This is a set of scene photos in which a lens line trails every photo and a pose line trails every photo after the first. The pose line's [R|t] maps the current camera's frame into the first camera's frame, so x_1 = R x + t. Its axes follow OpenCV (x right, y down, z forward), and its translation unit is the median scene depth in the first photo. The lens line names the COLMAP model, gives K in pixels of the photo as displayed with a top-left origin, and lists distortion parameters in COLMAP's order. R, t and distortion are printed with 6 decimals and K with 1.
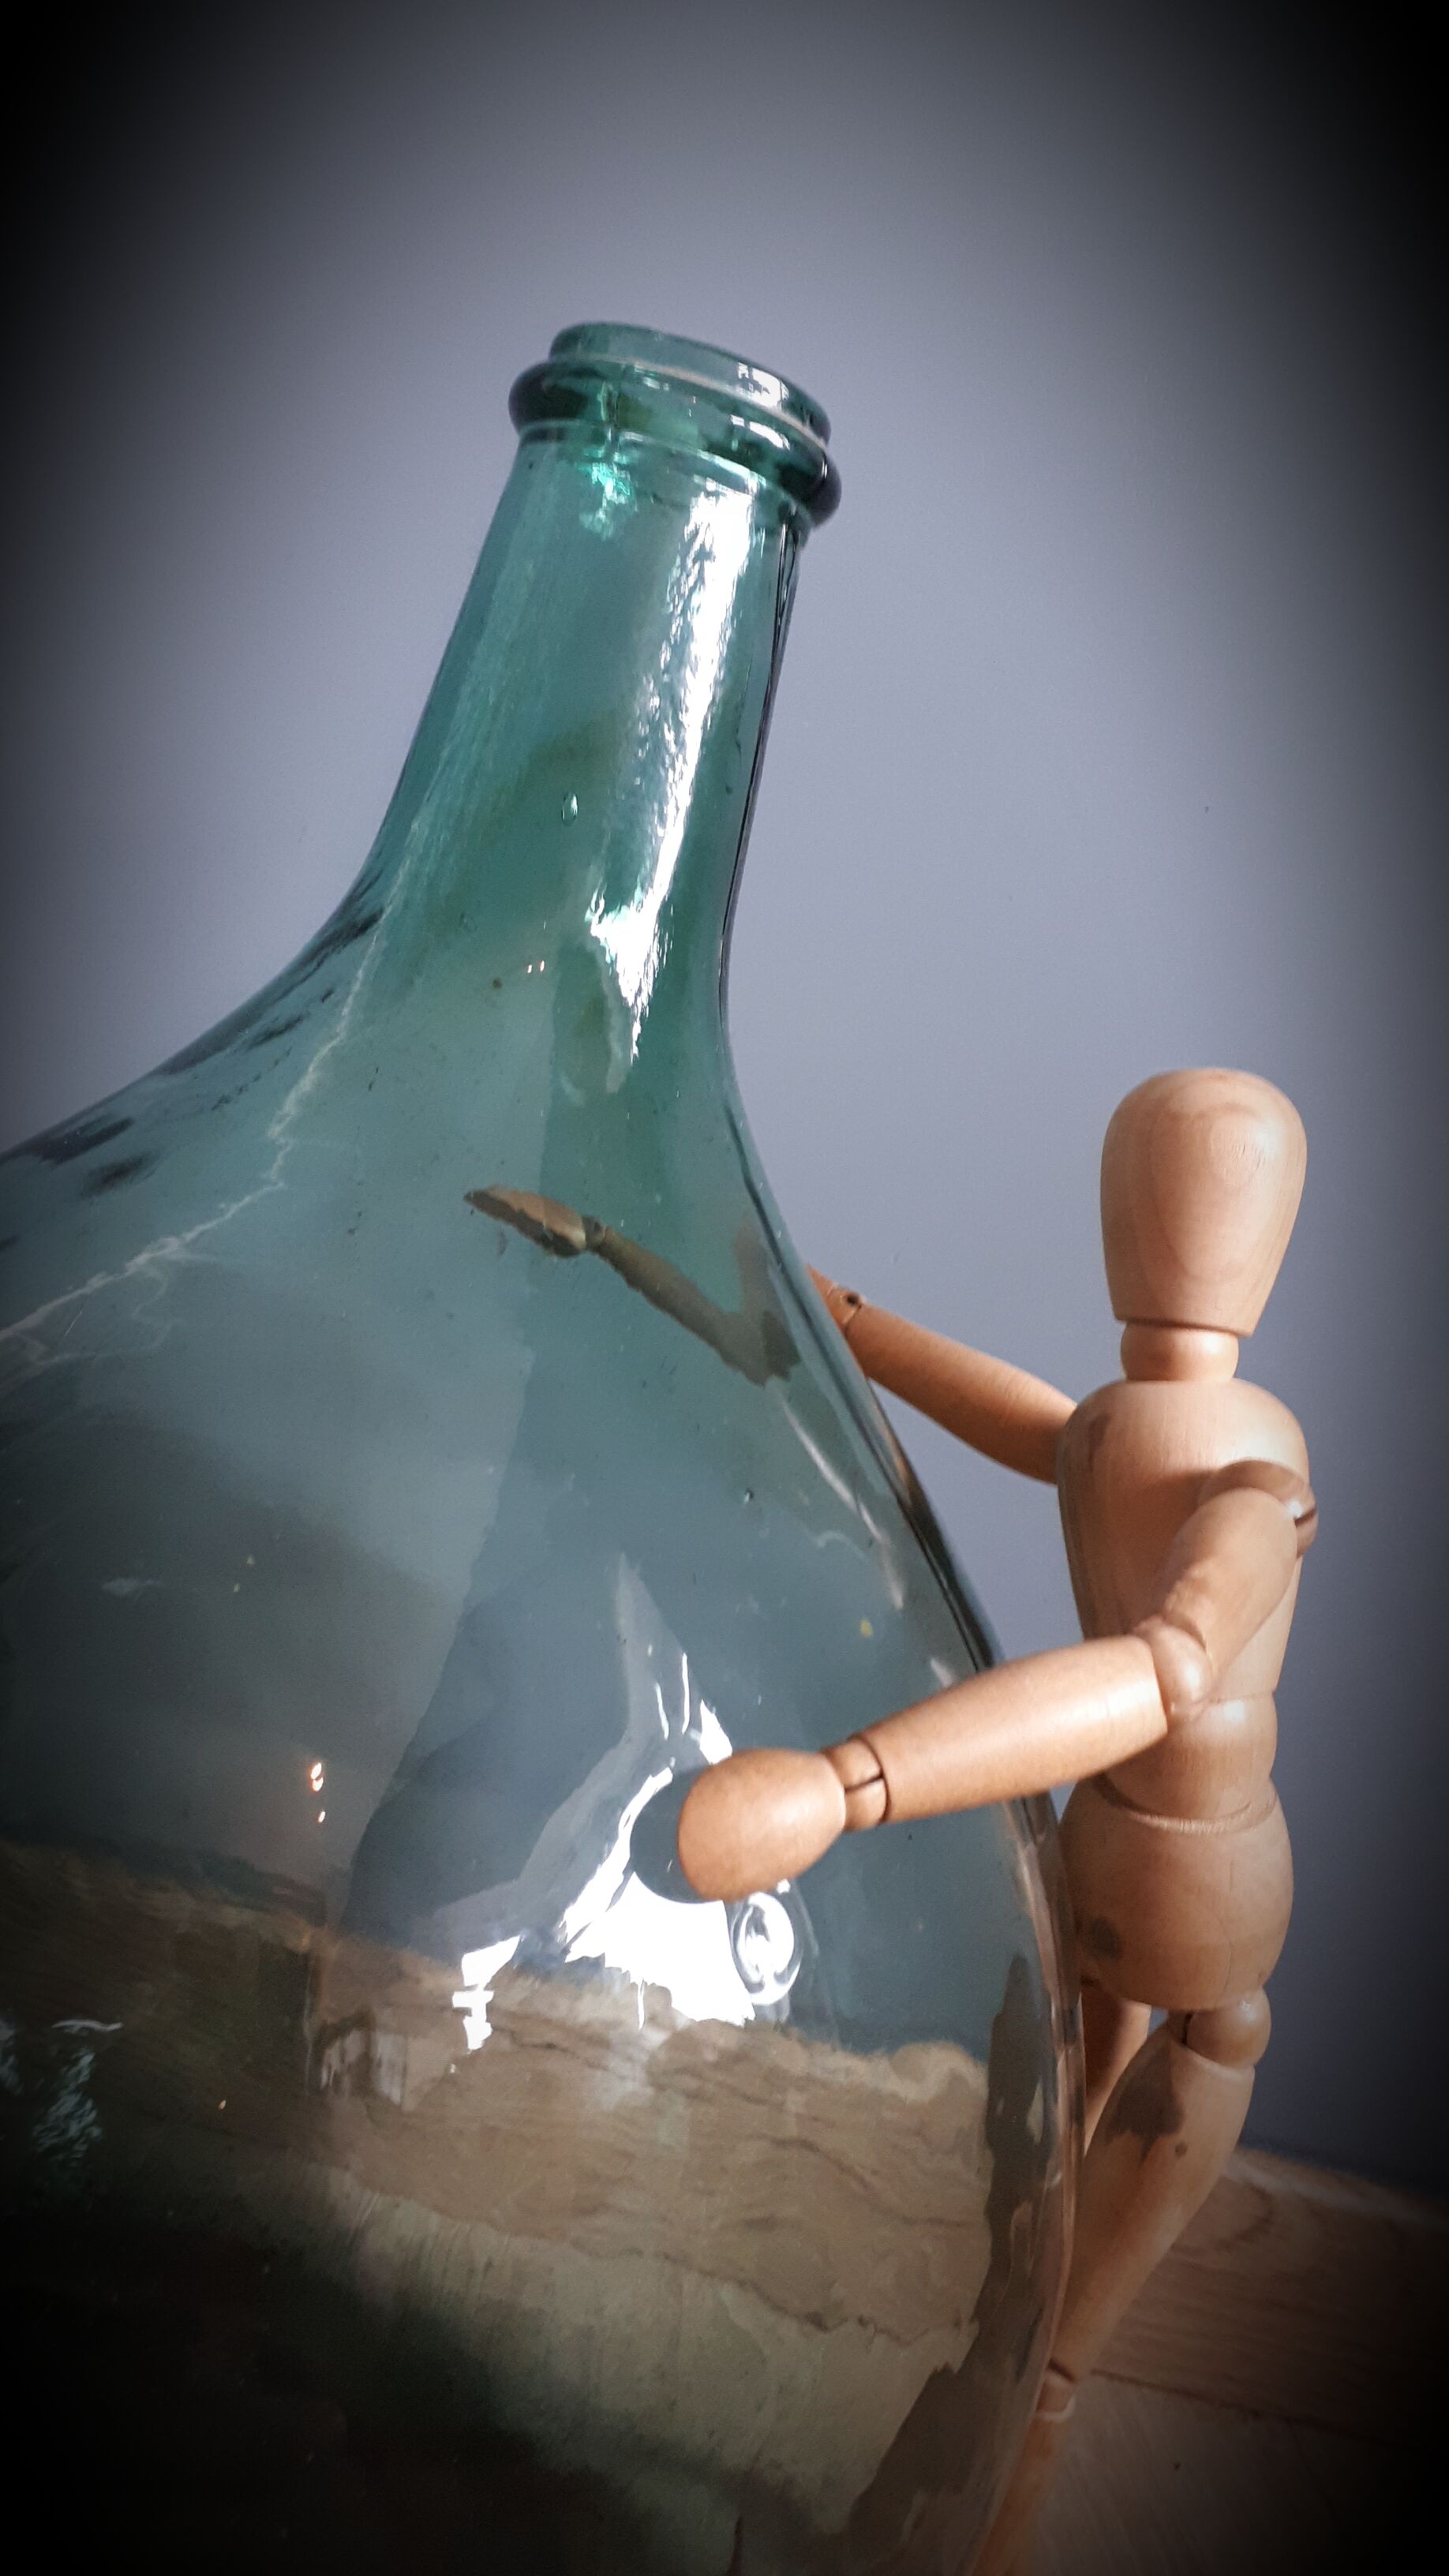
lens RADIAL K [[2001.8, 0, 732.3], [0, 2001.8, 1274.2], [0, 0, 1]] dist [0.097040, -0.212409]
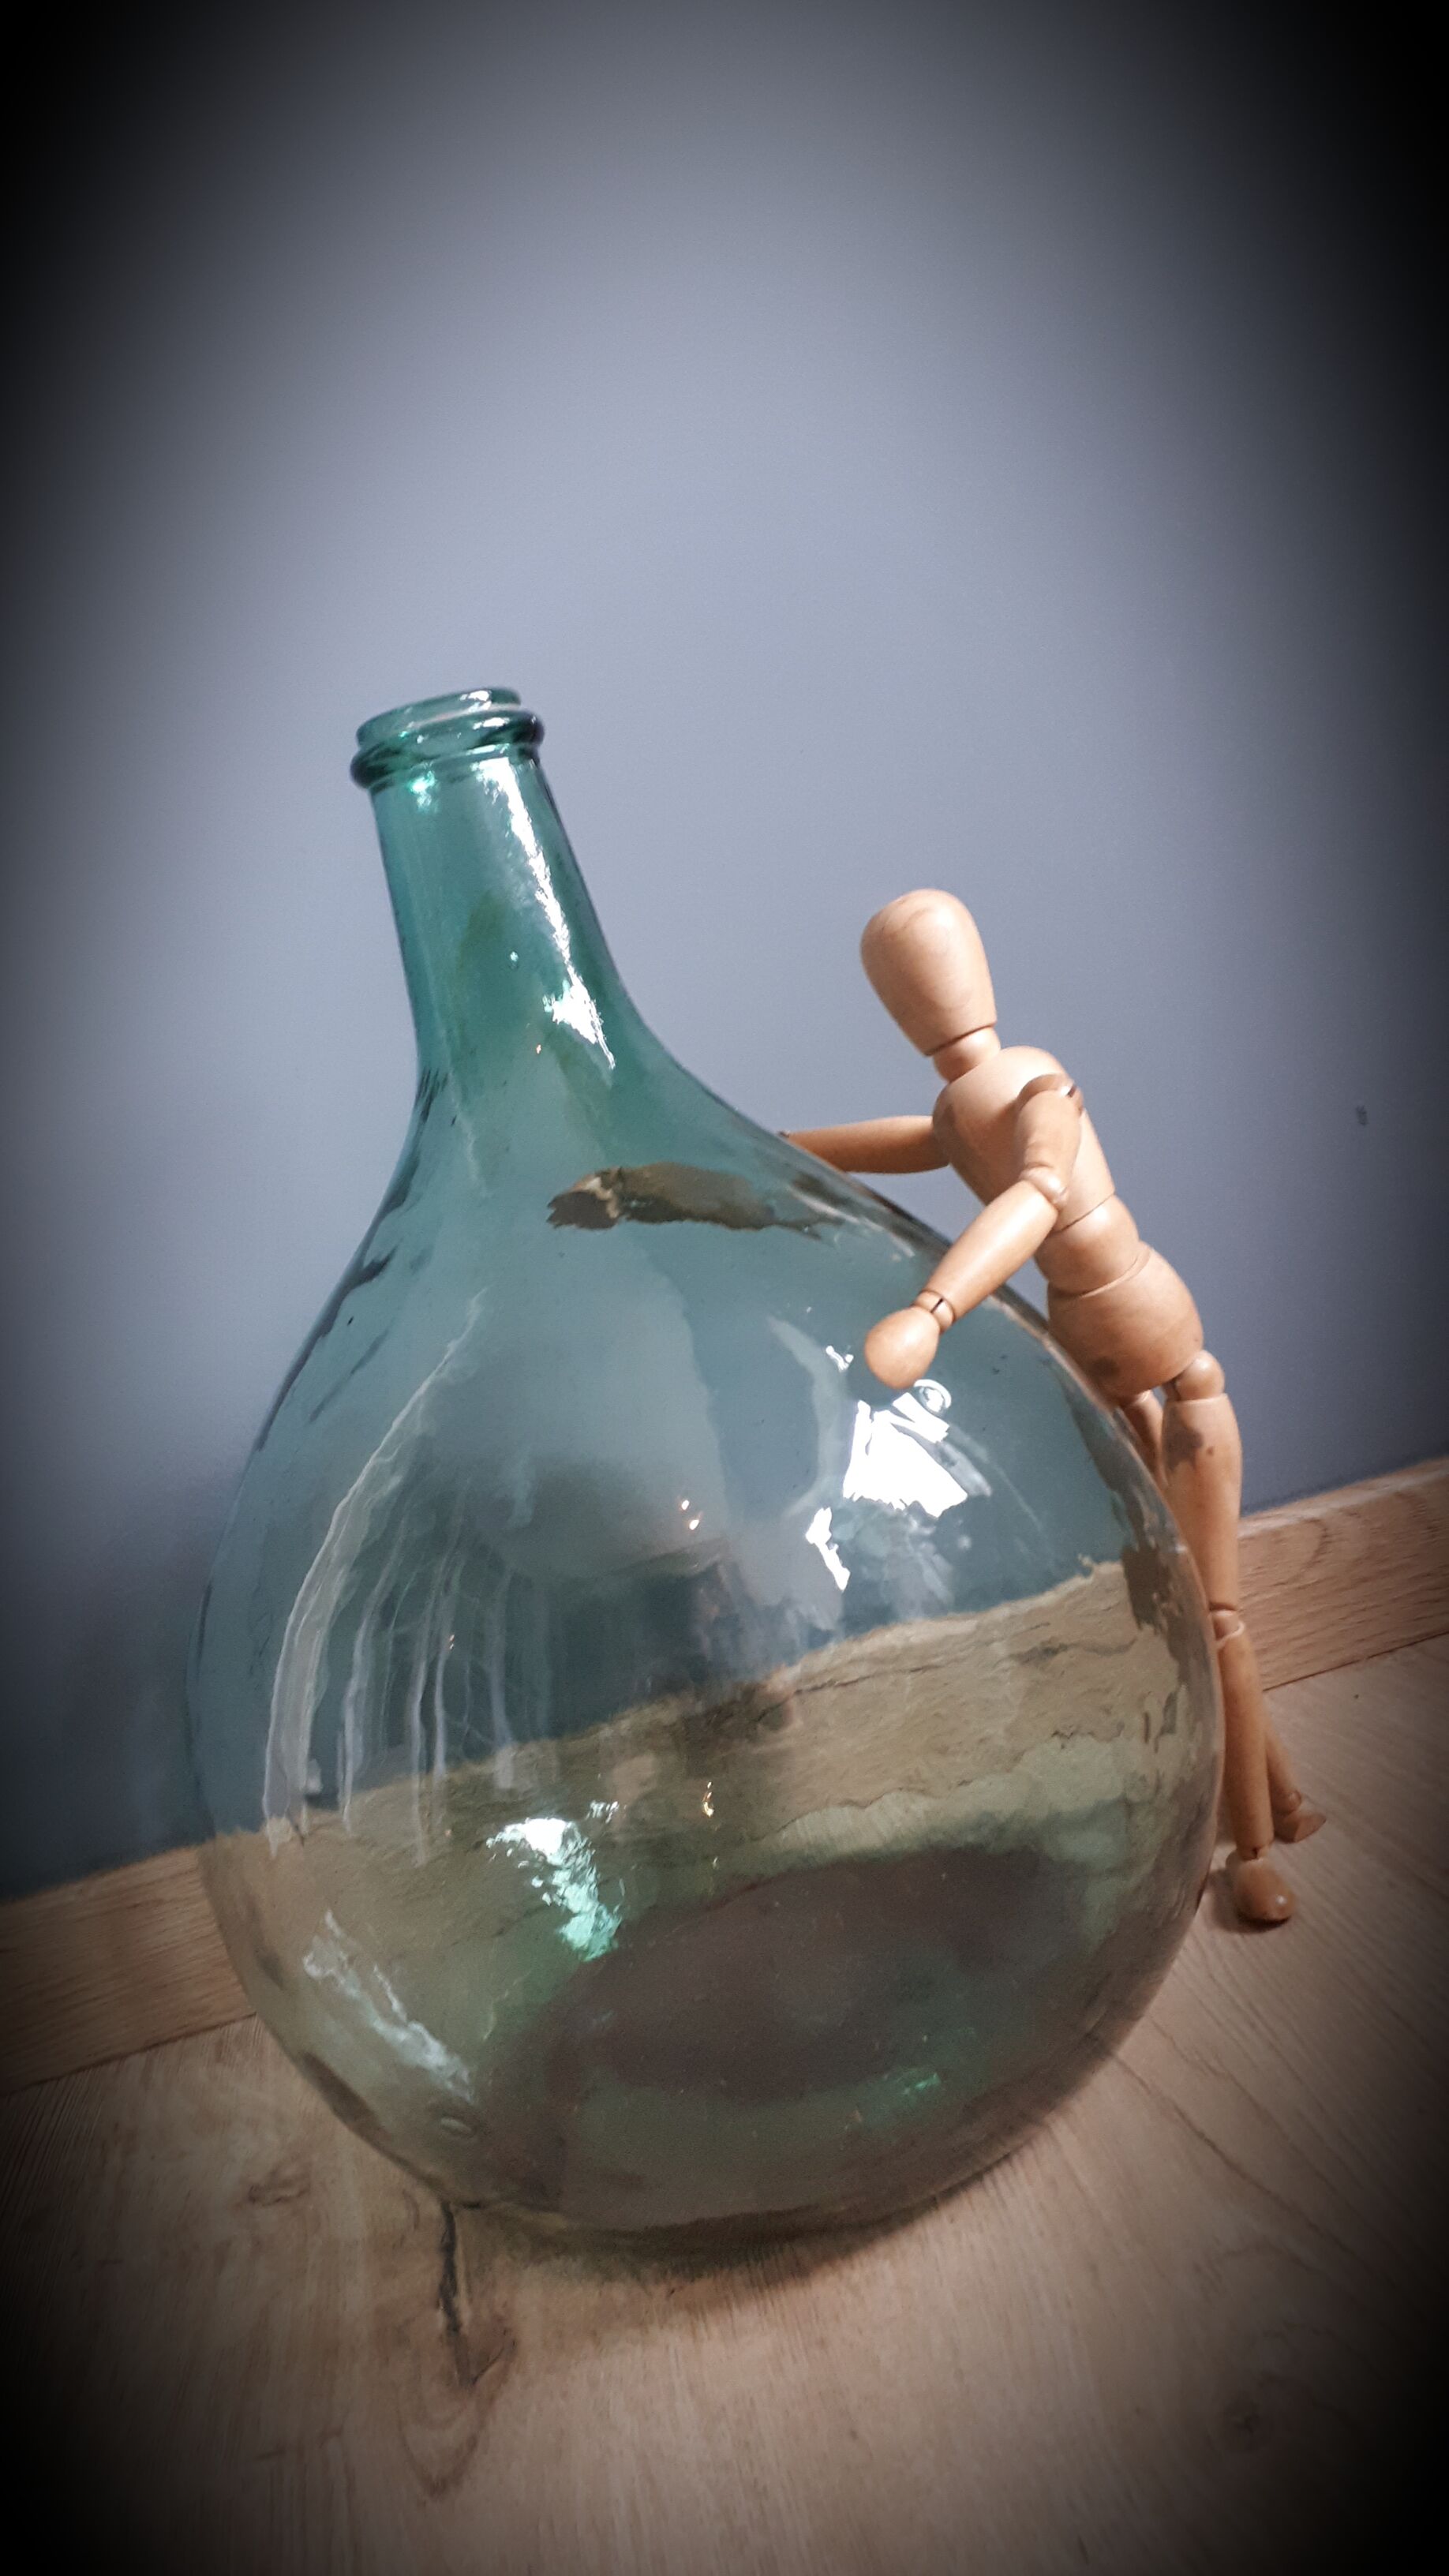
lens RADIAL K [[2001.8, 0, 732.3], [0, 2001.8, 1274.2], [0, 0, 1]] dist [0.097040, -0.212409]
pose [[0.849052, -0.524117, 0.066424, -0.160723], [0.524033, 0.851461, 0.020084, 0.062022], [-0.067084, 0.017756, 0.997589, -0.693419]]
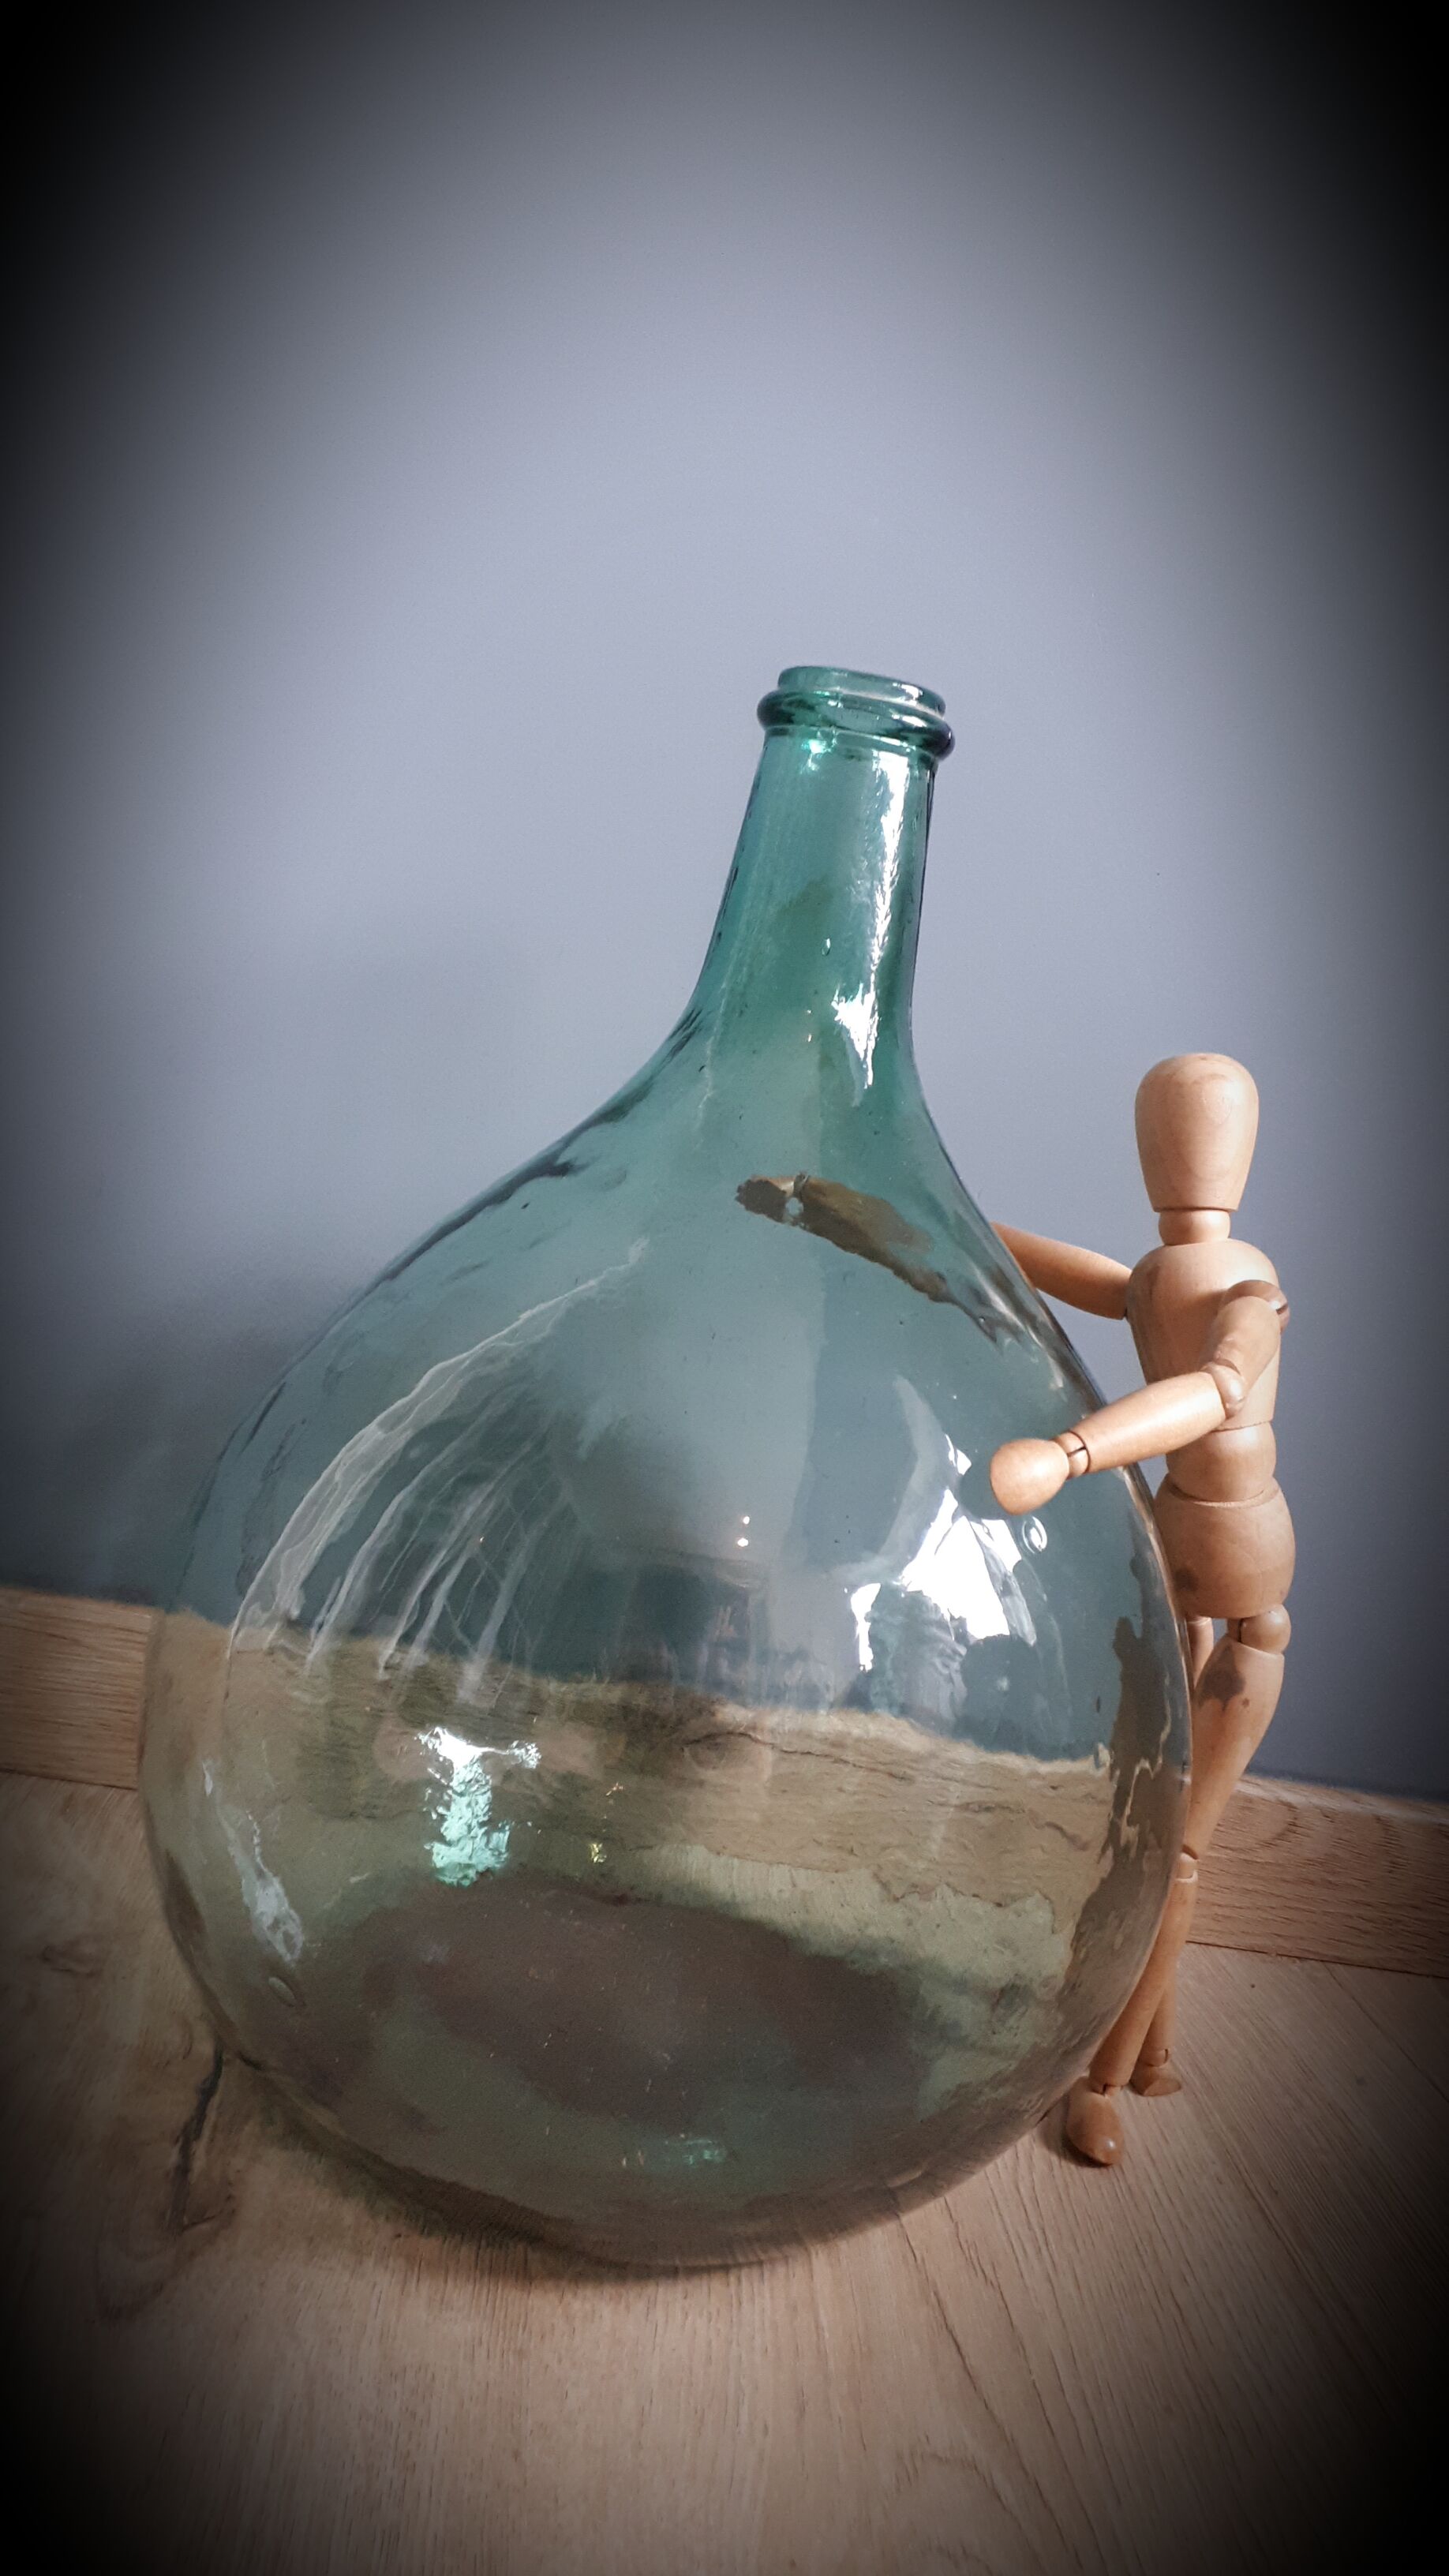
lens RADIAL K [[2002.7, 0, 715.0], [0, 2002.7, 1286.9], [0, 0, 1]] dist [0.096757, -0.202732]
pose [[0.993547, -0.107567, 0.035956, -0.243641], [0.107307, 0.994184, 0.009097, 0.032252], [-0.036725, -0.005181, 0.999312, -0.665918]]
